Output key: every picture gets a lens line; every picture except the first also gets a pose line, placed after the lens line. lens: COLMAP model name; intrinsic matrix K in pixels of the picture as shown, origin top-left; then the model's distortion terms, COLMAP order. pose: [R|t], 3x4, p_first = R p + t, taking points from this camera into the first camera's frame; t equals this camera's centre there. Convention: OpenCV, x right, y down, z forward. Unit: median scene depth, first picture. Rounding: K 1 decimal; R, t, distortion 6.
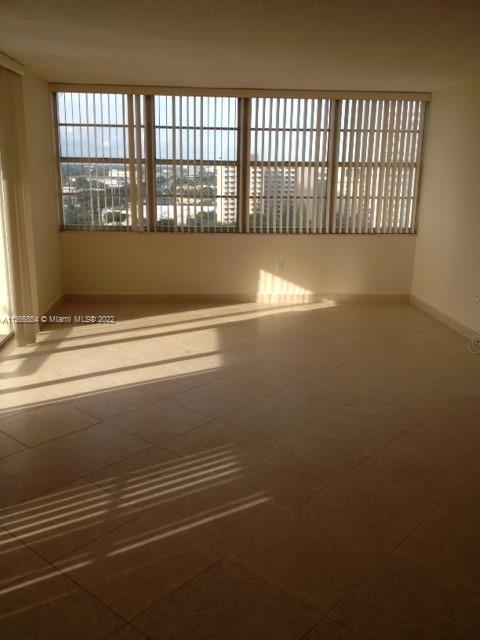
lens RADIAL K [[593.1, 0, 248.8], [0, 593.1, 347.2], [0, 0, 1]] dist [0.007060, 0.000000]
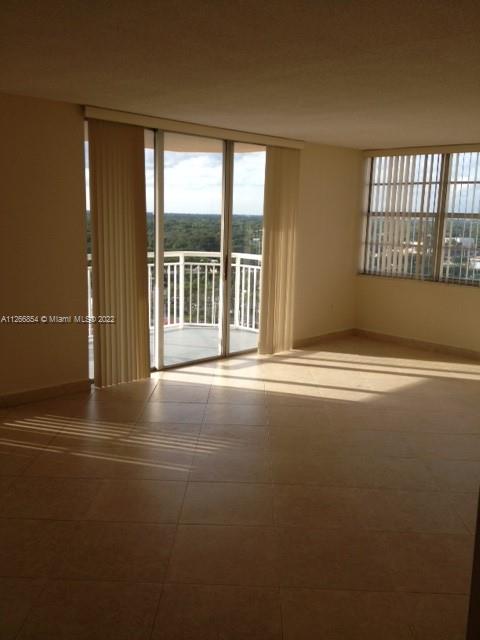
lens RADIAL K [[593.1, 0, 213.5], [0, 593.1, 321.7], [0, 0, 1]] dist [0.007060, 0.000000]
pose [[0.645247, 0.144424, -0.750199, 0.541243], [-0.241120, 0.970277, -0.020596, -0.020382], [0.724926, 0.194177, 0.660891, 0.085675]]
